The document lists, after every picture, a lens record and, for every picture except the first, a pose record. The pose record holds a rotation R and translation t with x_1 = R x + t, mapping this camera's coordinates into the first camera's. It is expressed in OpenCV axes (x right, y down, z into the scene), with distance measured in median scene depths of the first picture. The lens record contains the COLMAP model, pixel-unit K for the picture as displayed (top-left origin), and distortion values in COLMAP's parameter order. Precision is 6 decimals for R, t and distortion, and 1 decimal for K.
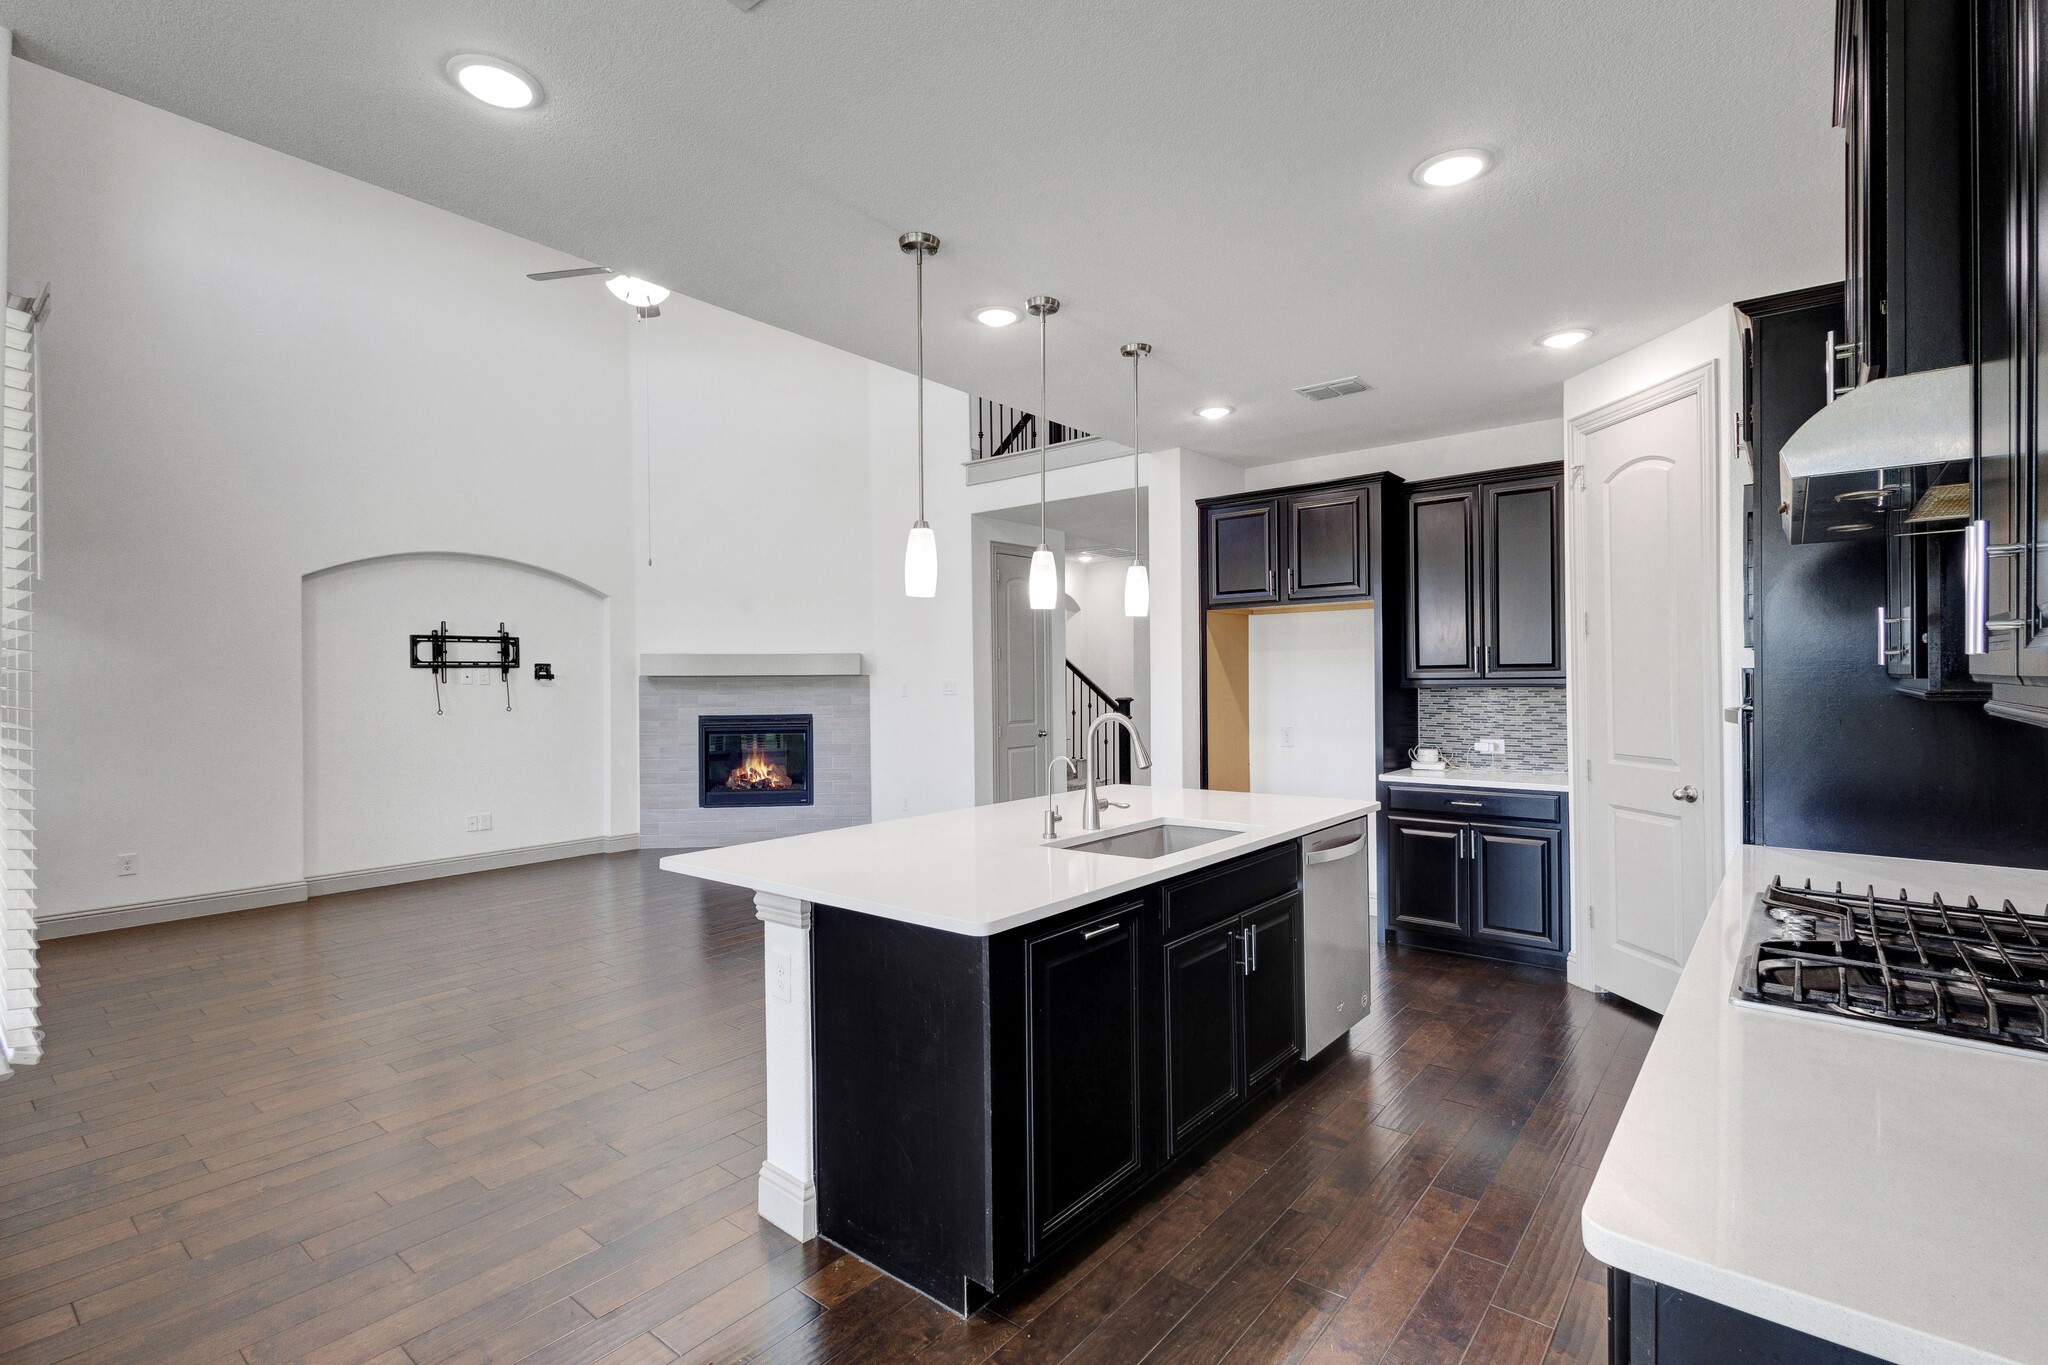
lens RADIAL K [[957.8, 0, 1019.3], [0, 957.8, 680.7], [0, 0, 1]] dist [0.011969, -0.003741]
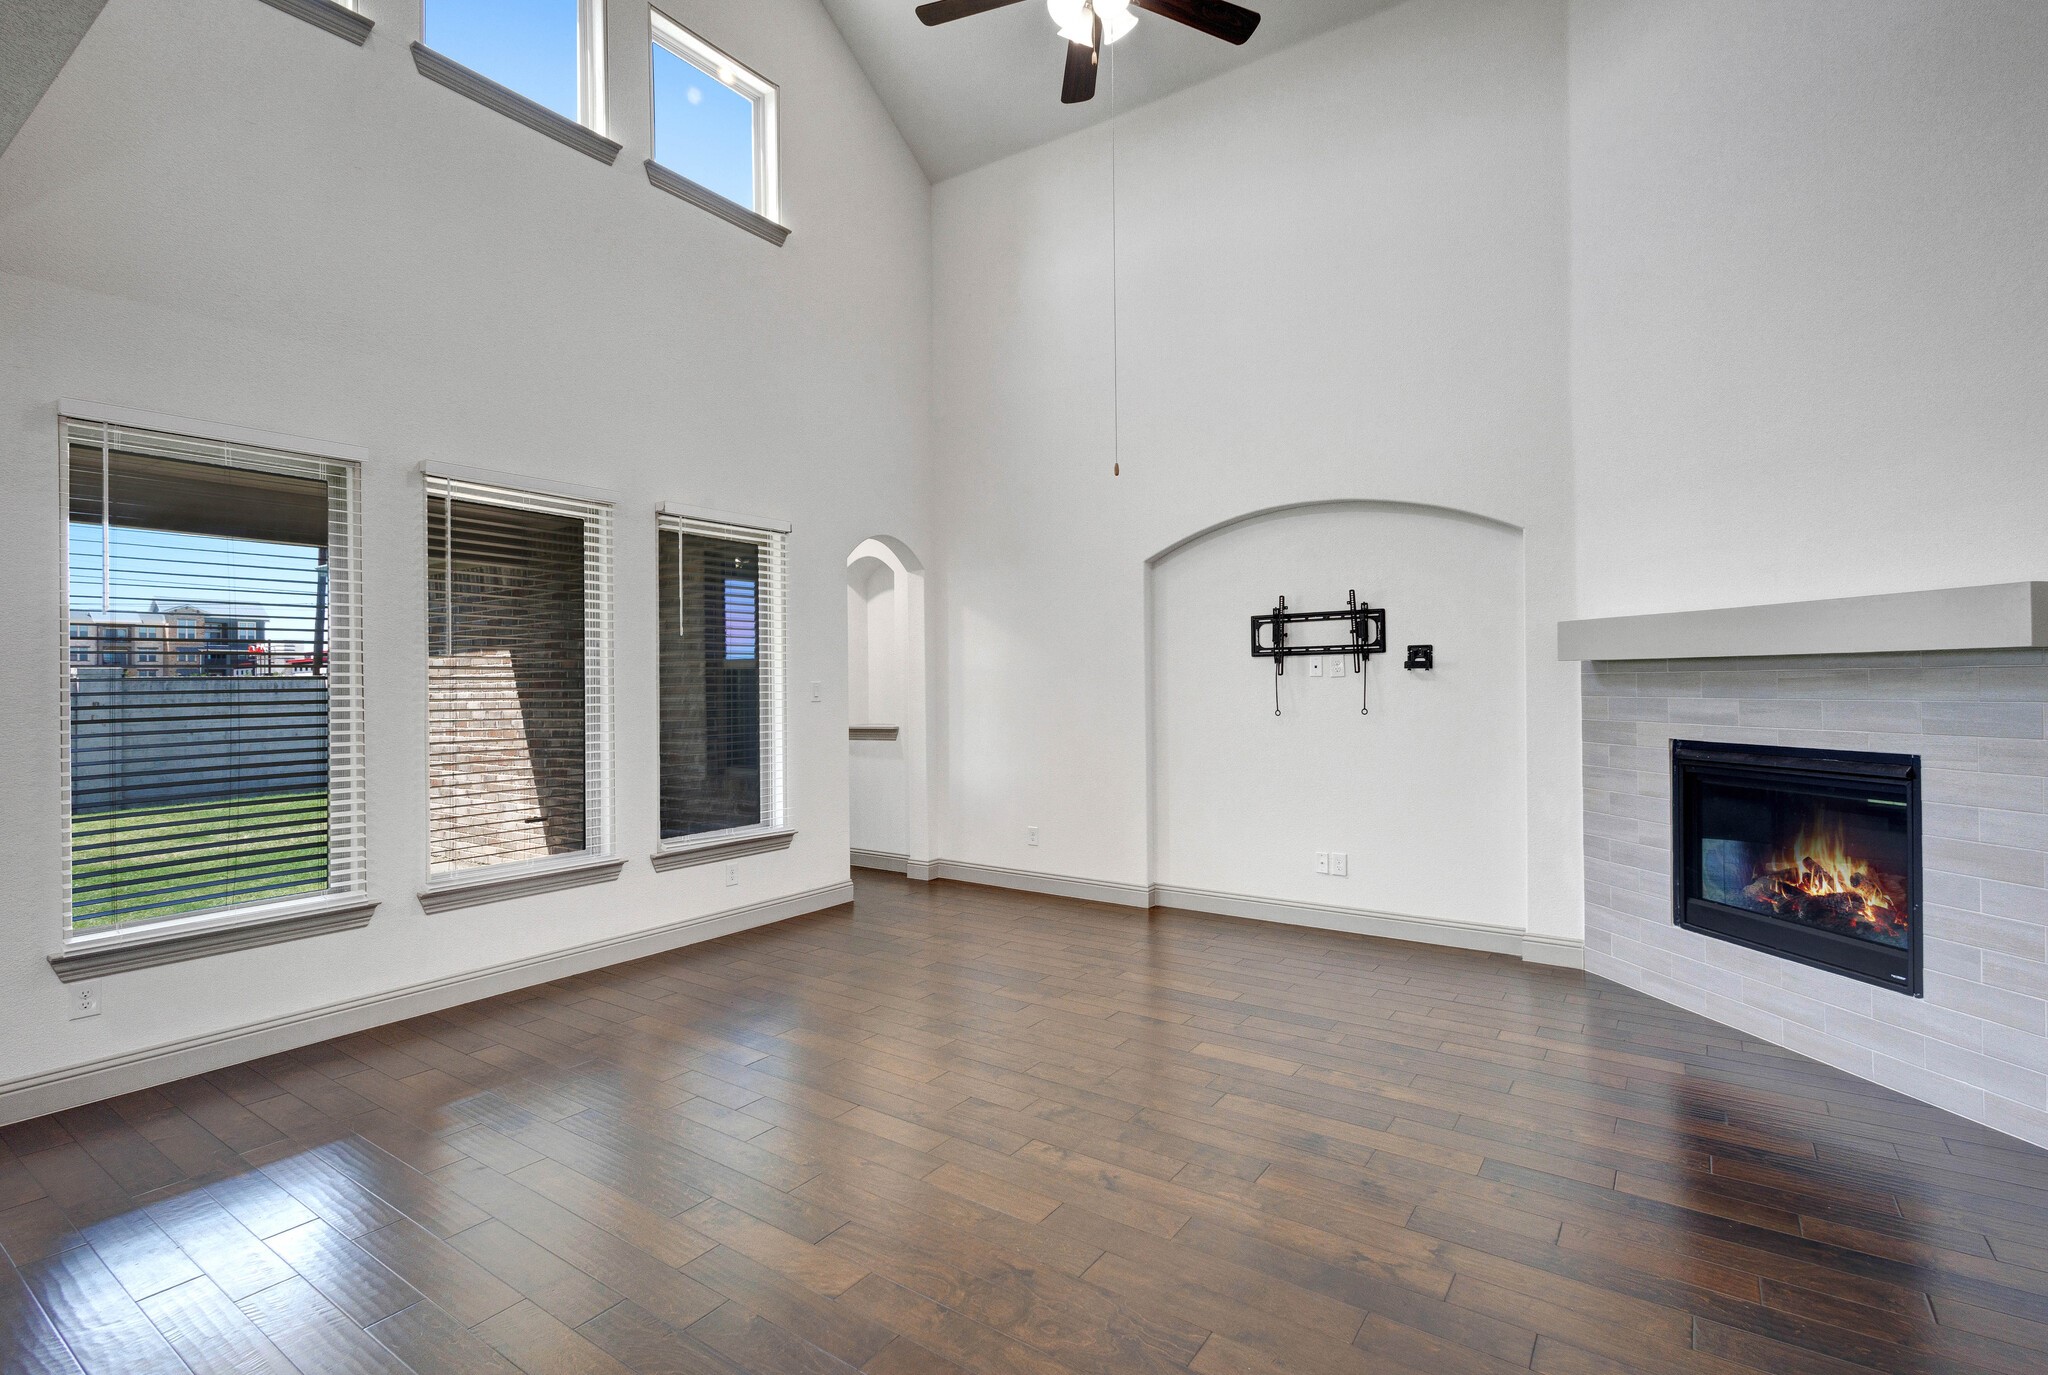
lens RADIAL K [[957.8, 0, 1015.0], [0, 957.8, 675.3], [0, 0, 1]] dist [0.011969, -0.003741]
pose [[0.081510, -0.001074, -0.996672, 0.148893], [0.009987, 0.999950, -0.000261, 0.000419], [0.996622, -0.009933, 0.081517, 0.694002]]
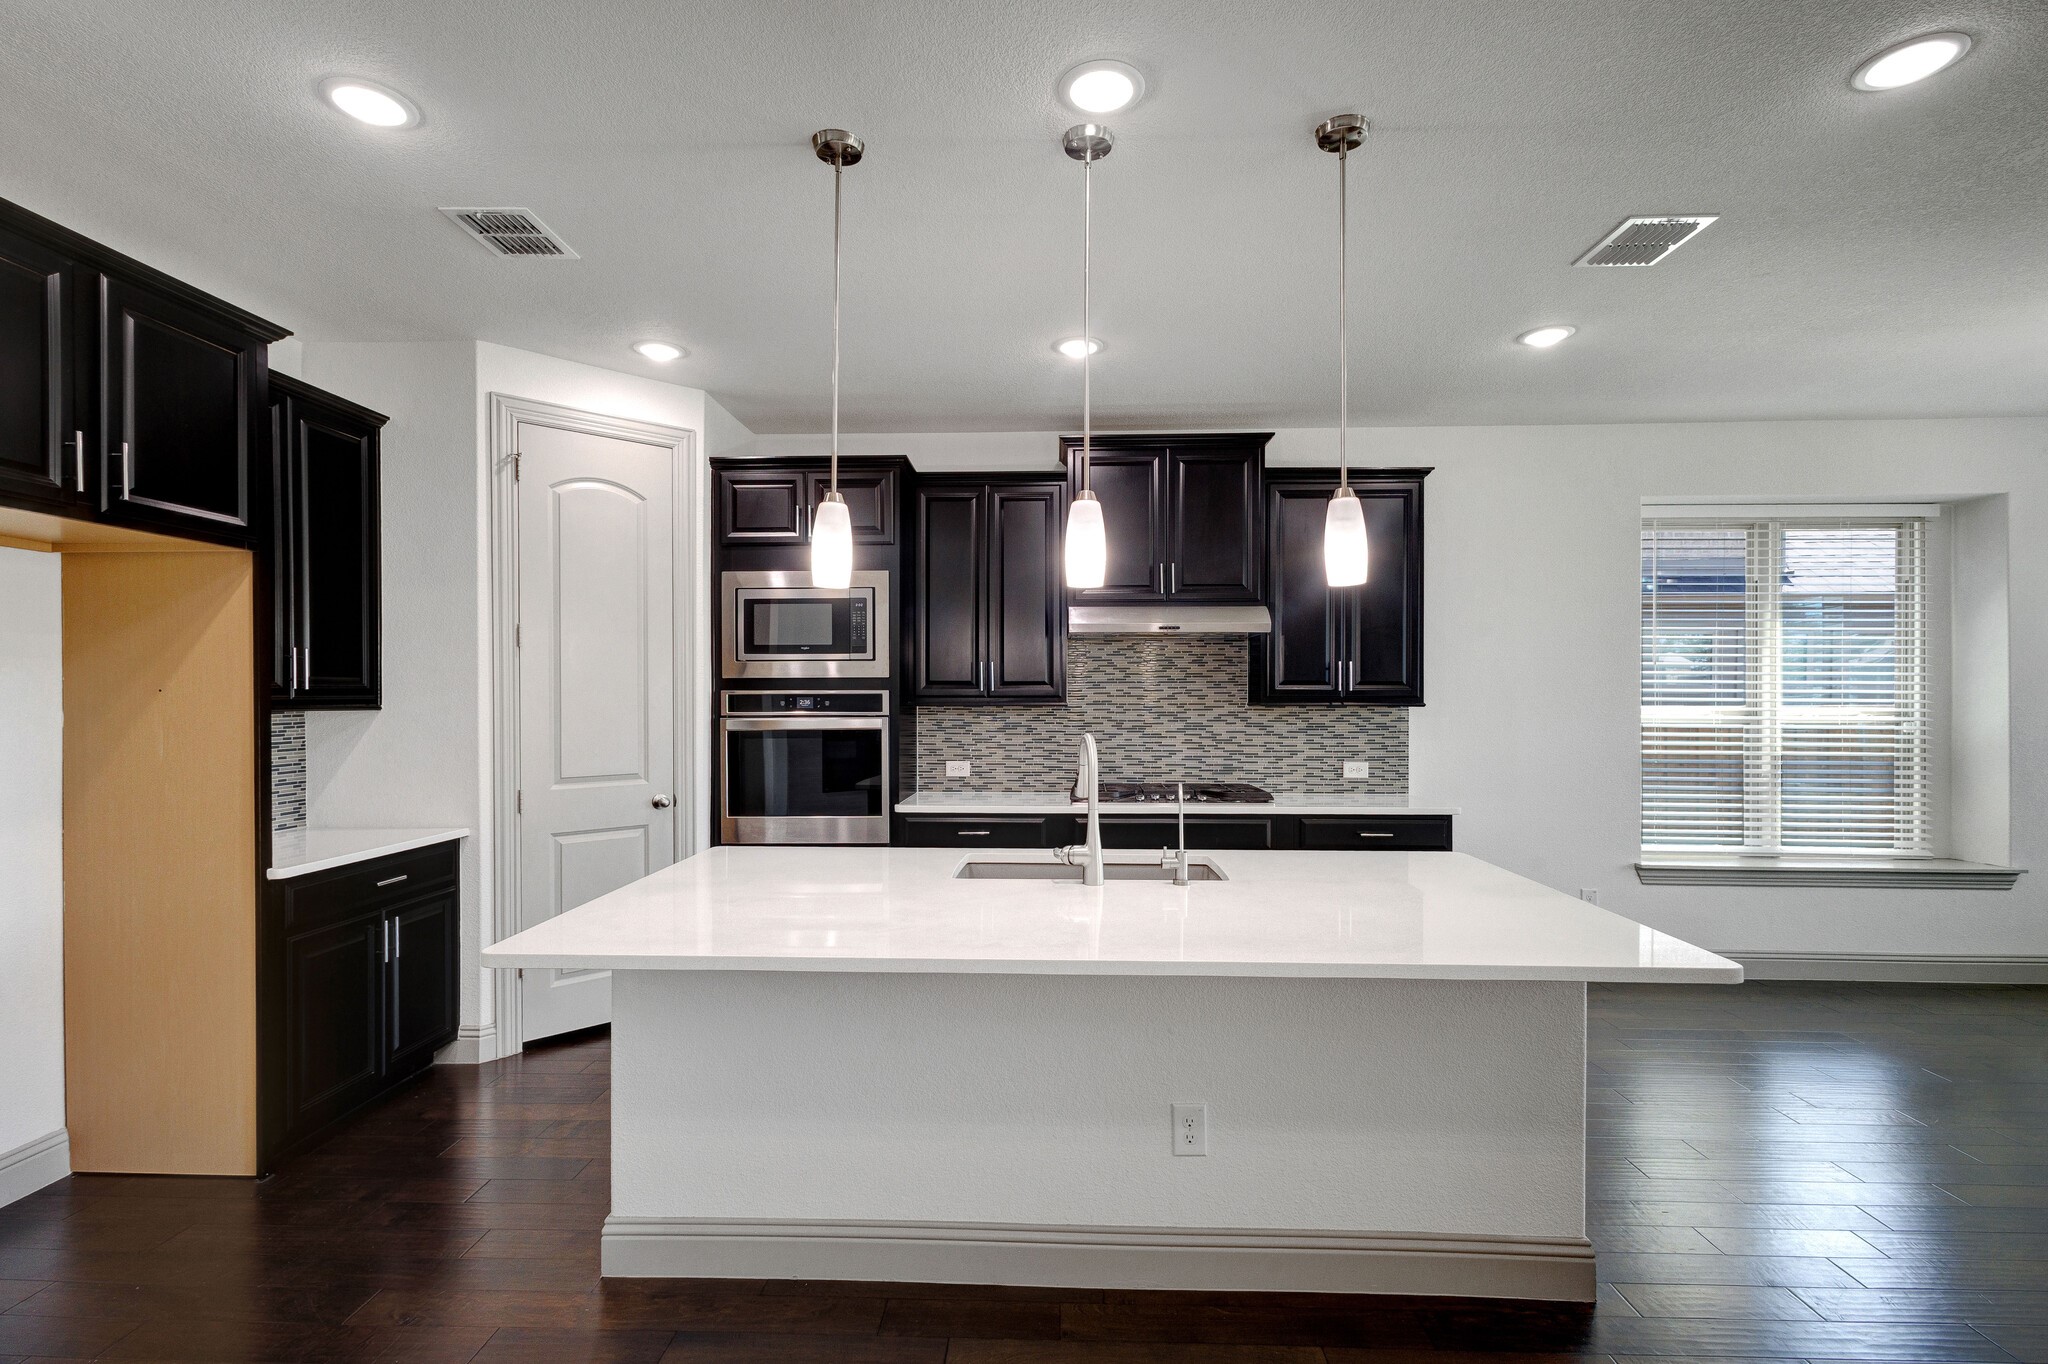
lens RADIAL K [[957.8, 0, 1020.8], [0, 957.8, 704.4], [0, 0, 1]] dist [0.011969, -0.003741]
pose [[-0.606314, 0.003316, 0.795218, -0.221536], [0.005749, 0.999983, 0.000213, 0.003386], [-0.795204, 0.004701, -0.606323, 0.668256]]
